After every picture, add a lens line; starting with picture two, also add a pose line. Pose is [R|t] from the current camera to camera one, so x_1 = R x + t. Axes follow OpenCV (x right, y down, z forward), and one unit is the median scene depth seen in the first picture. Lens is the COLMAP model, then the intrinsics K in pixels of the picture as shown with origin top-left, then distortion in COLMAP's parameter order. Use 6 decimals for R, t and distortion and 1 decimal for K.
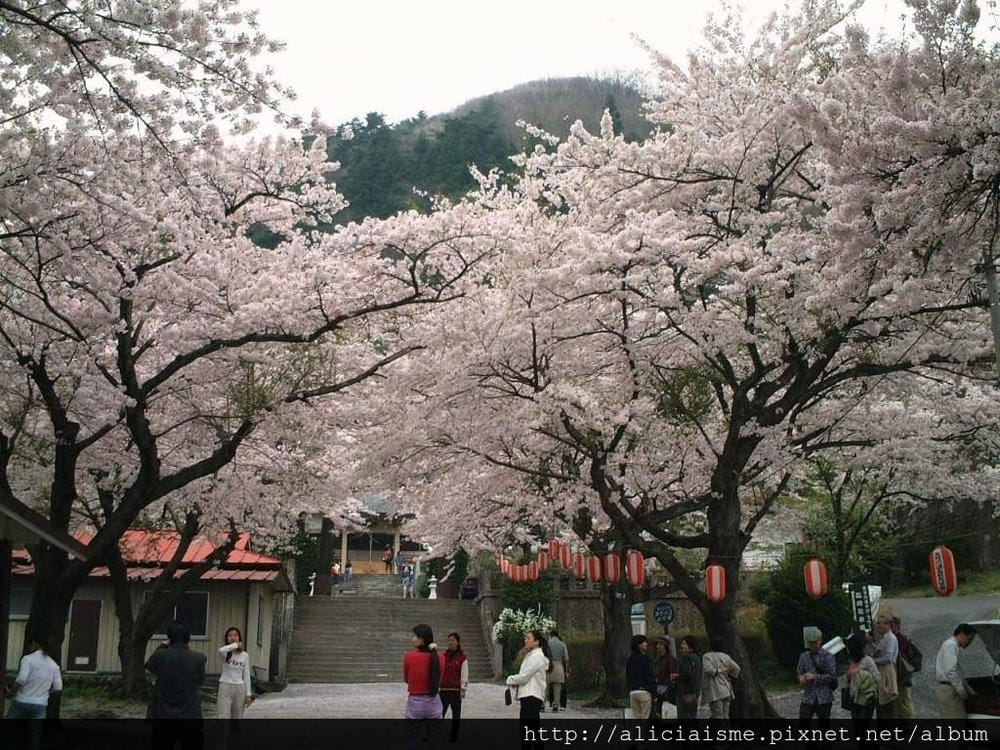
lens RADIAL K [[1115.8, 0, 500.0], [0, 1115.8, 375.0], [0, 0, 1]] dist [-0.128113, 0.007404]
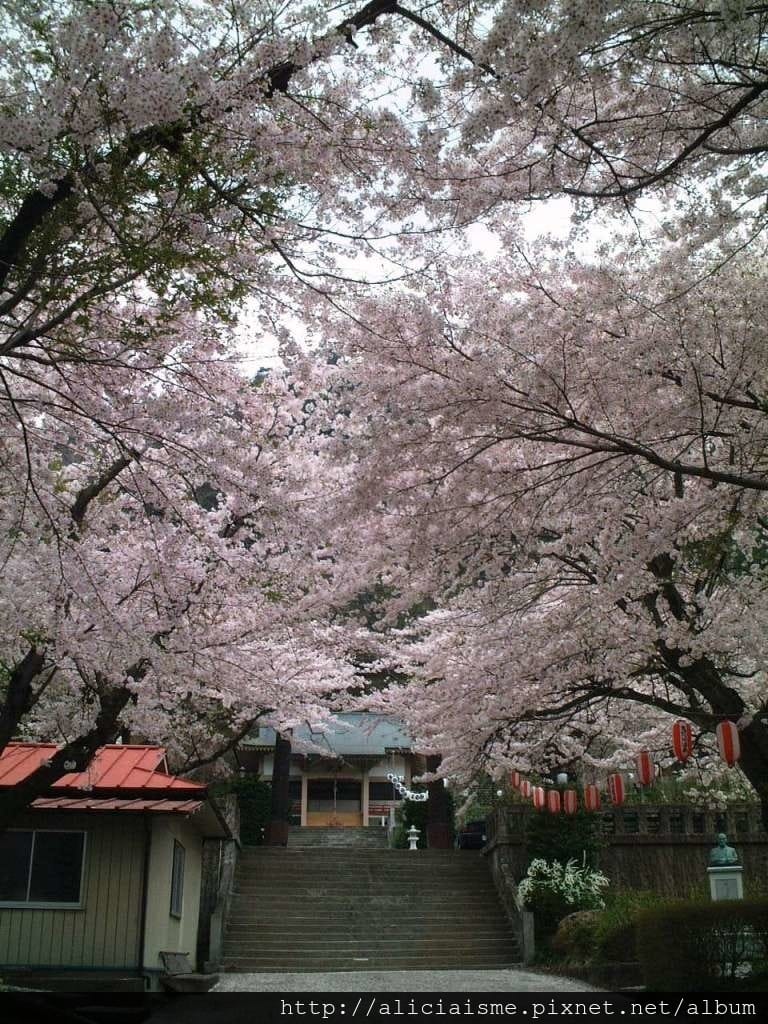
lens RADIAL K [[1109.9, 0, 384.0], [0, 1109.9, 512.0], [0, 0, 1]] dist [-0.183851, 0.208577]
pose [[0.997643, -0.025899, -0.063538, -0.045565], [0.018699, 0.993600, -0.111401, 0.076102], [0.066016, 0.109951, 0.991742, 0.327195]]
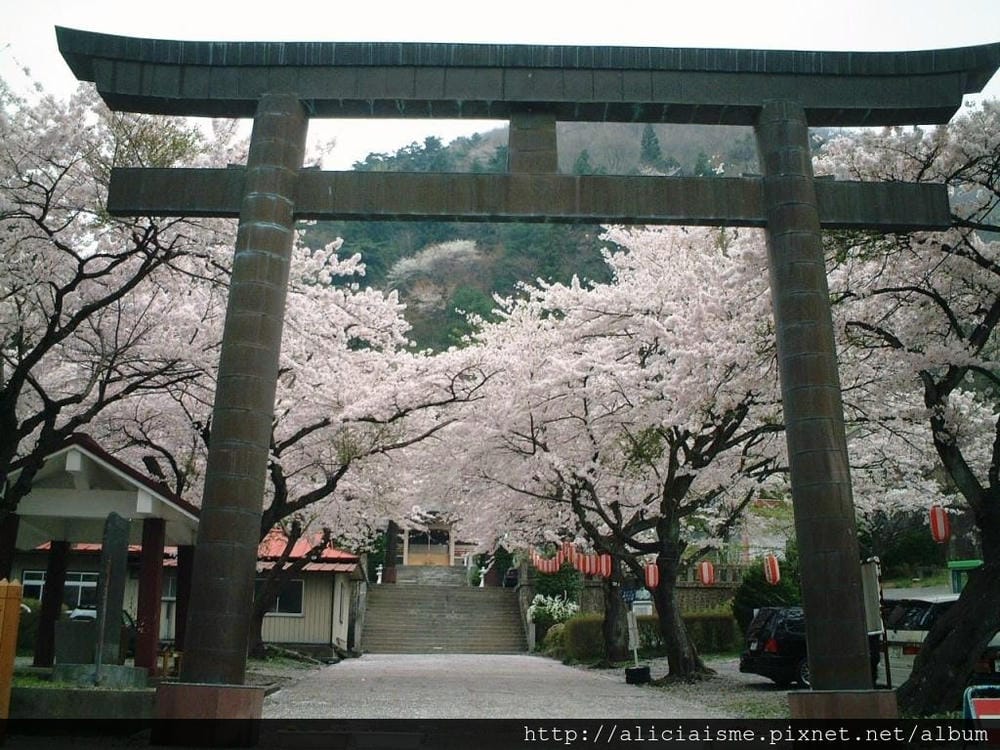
lens RADIAL K [[1083.9, 0, 511.2], [0, 1083.9, 369.9], [0, 0, 1]] dist [-0.183851, 0.208577]
pose [[0.999186, -0.001457, -0.040319, 0.026444], [0.001382, 0.999997, -0.001883, -0.040391], [0.040322, 0.001826, 0.999185, -0.212983]]
